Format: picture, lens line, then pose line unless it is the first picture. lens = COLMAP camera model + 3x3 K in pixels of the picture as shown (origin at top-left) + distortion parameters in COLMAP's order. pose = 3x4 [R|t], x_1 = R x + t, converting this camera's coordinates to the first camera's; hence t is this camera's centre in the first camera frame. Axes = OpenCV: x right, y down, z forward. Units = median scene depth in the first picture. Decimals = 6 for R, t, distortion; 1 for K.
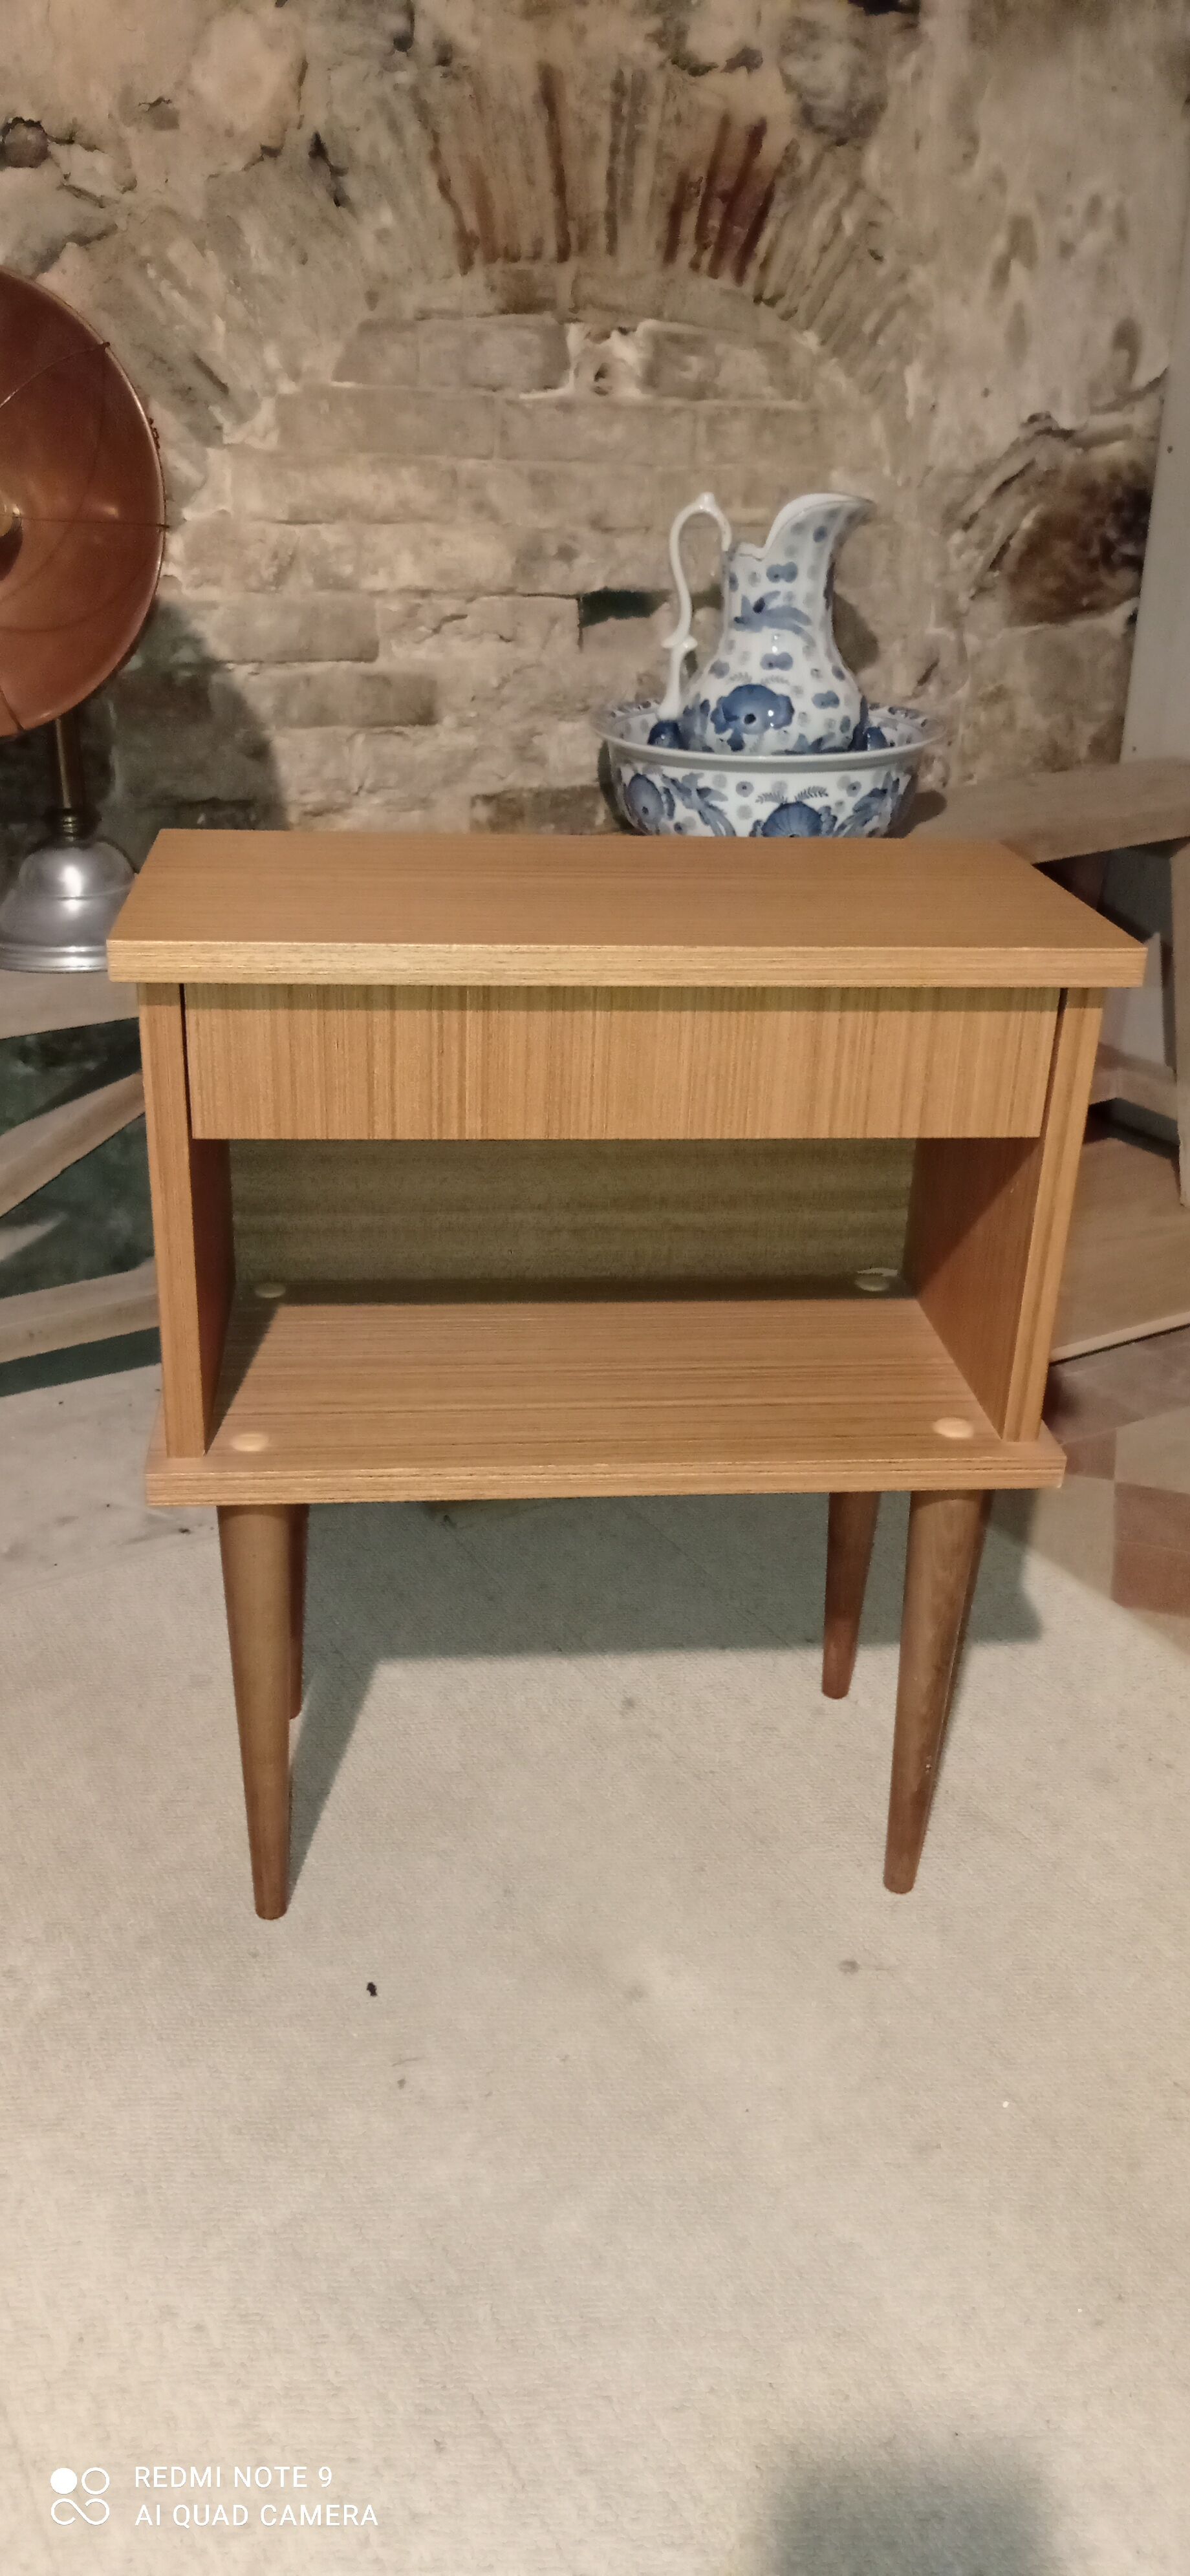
lens RADIAL K [[1925.9, 0, 594.8], [0, 1925.9, 1284.0], [0, 0, 1]] dist [0.009642, -0.017894]
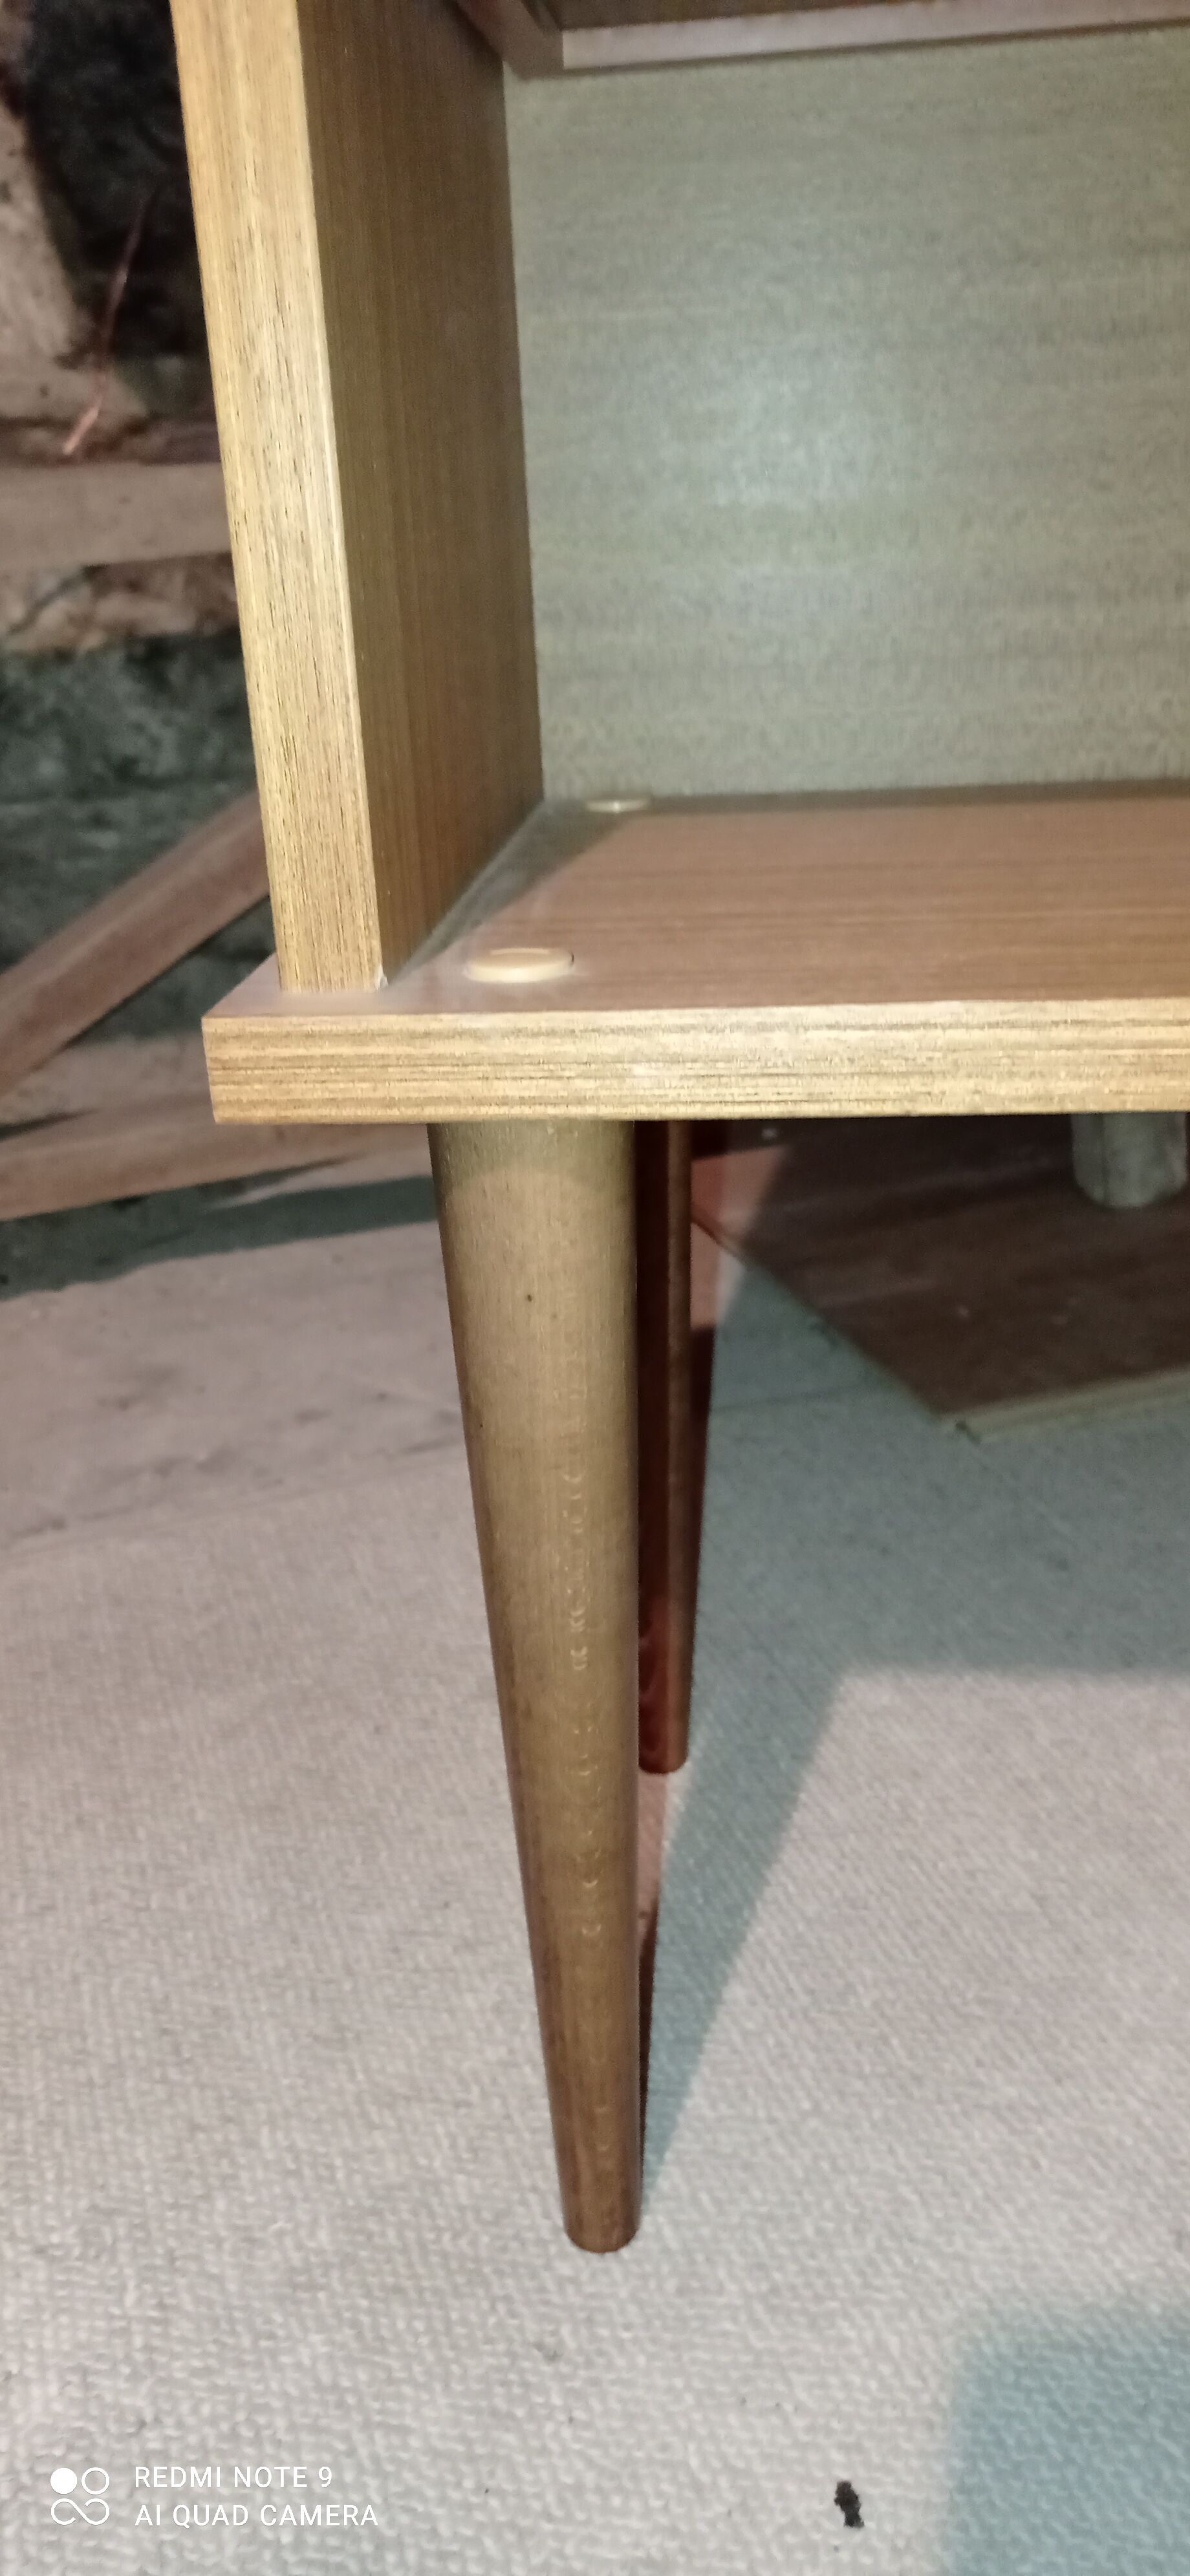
lens RADIAL K [[1925.9, 0, 576.0], [0, 1925.9, 1283.1], [0, 0, 1]] dist [0.009642, -0.017894]
pose [[0.972856, 0.000032, -0.231413, -0.058993], [-0.008356, 0.999353, -0.034990, 0.104163], [0.231262, 0.035974, 0.972226, 0.451618]]
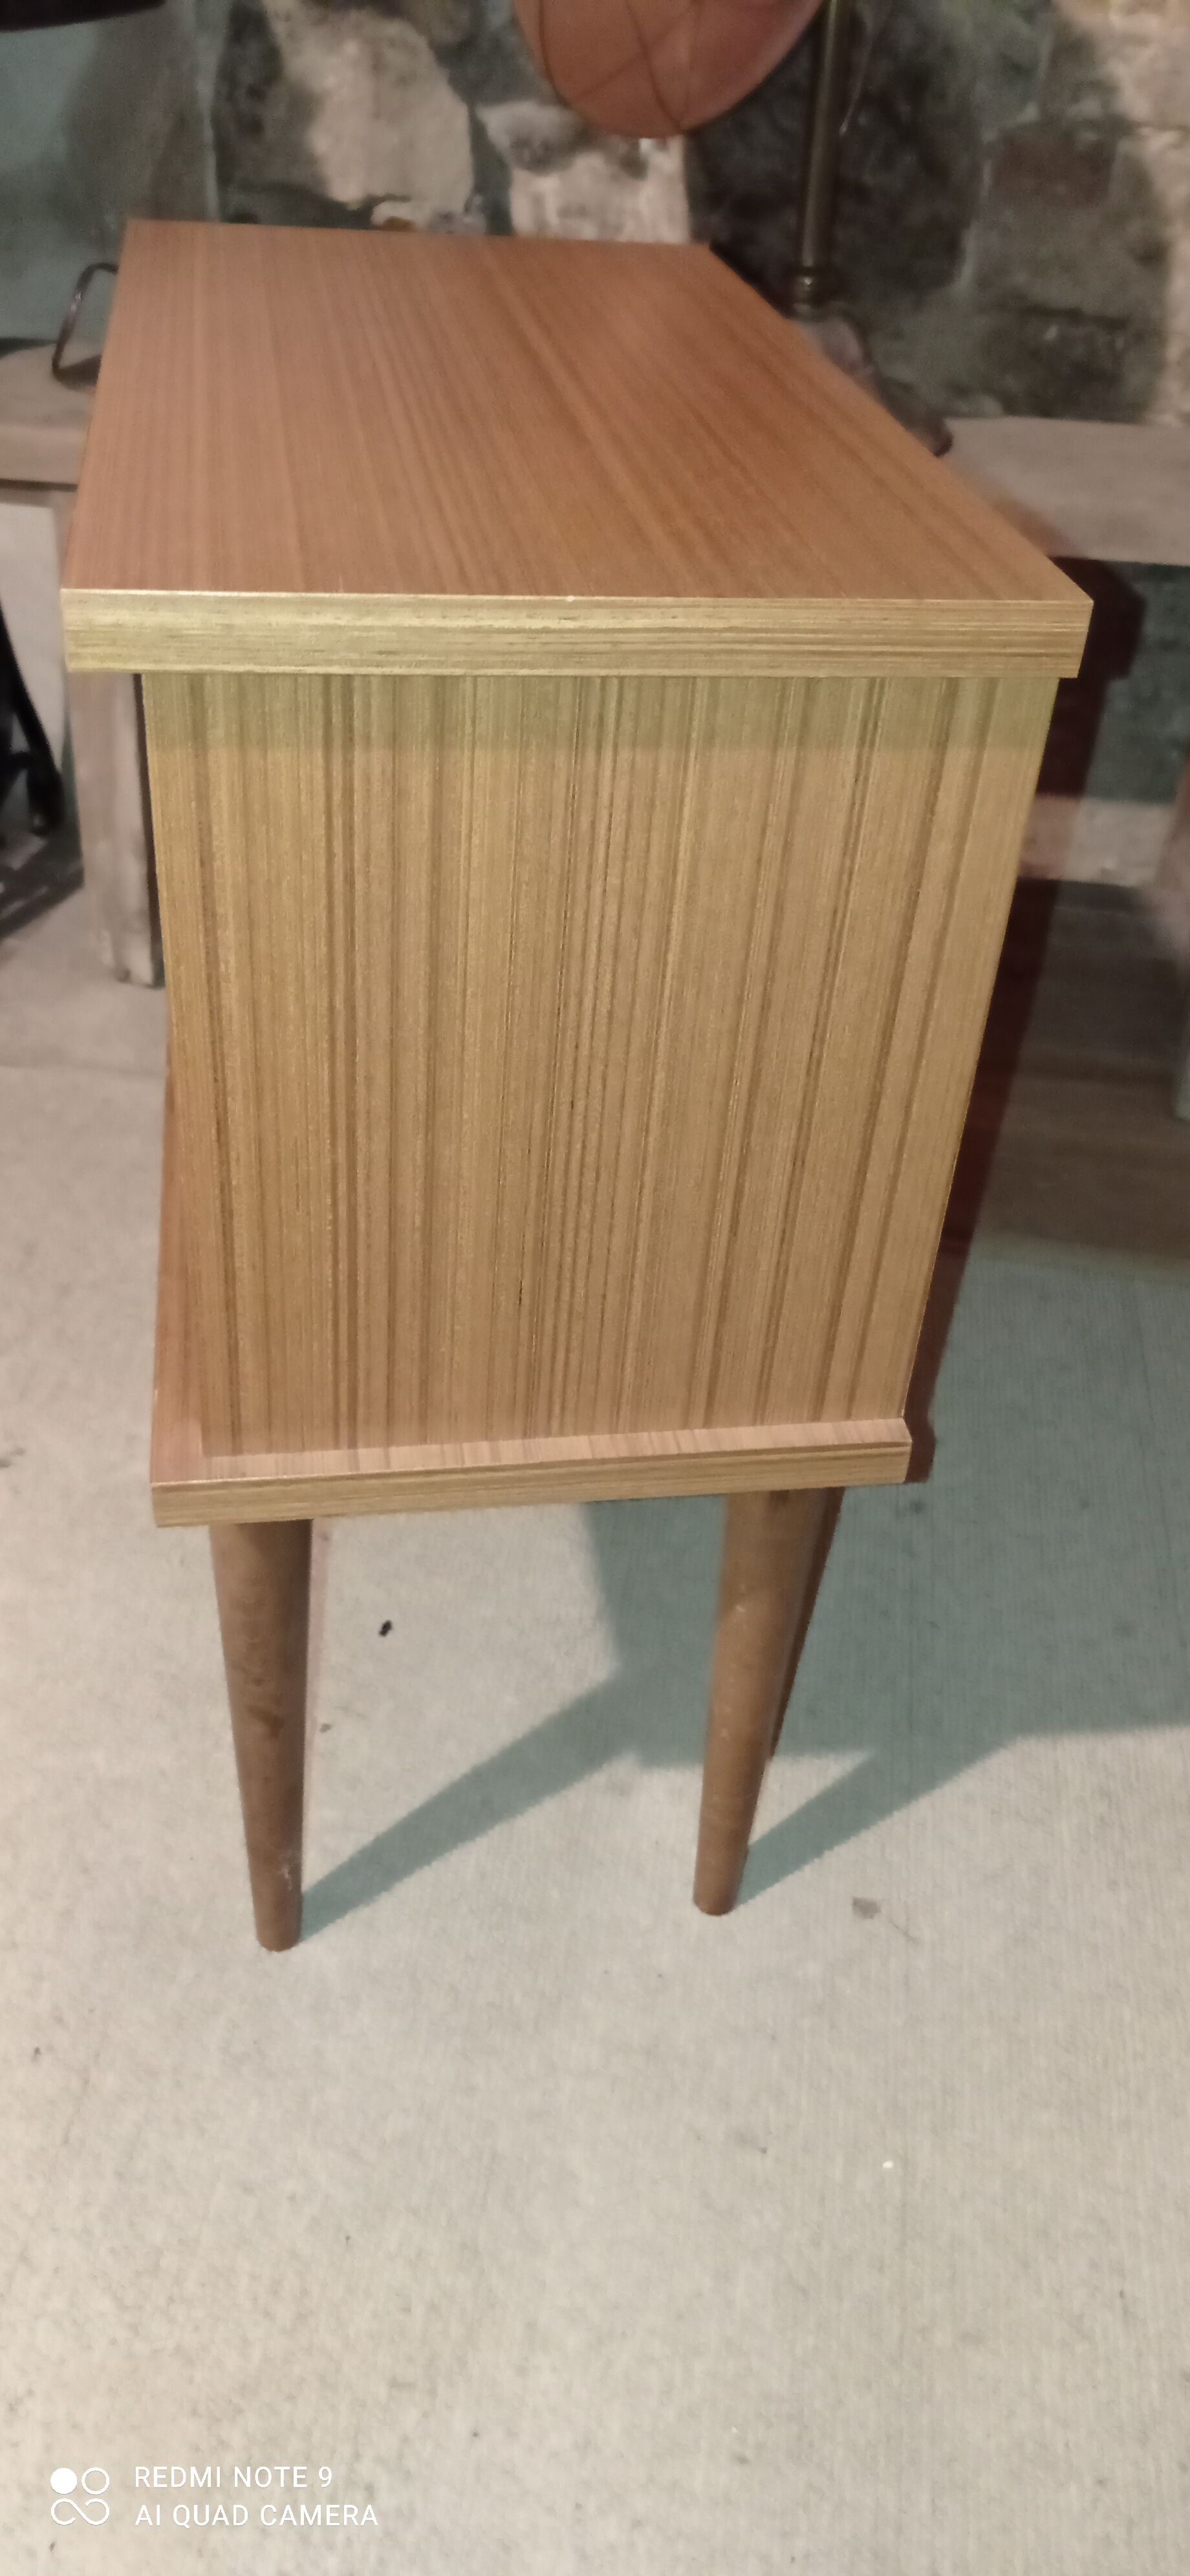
lens RADIAL K [[1925.9, 0, 590.5], [0, 1925.9, 1309.1], [0, 0, 1]] dist [0.009642, -0.017894]
pose [[0.764910, 0.402726, -0.502716, 0.257640], [-0.303665, 0.913736, 0.269952, -0.031181], [0.568067, -0.053832, 0.821220, 0.237758]]
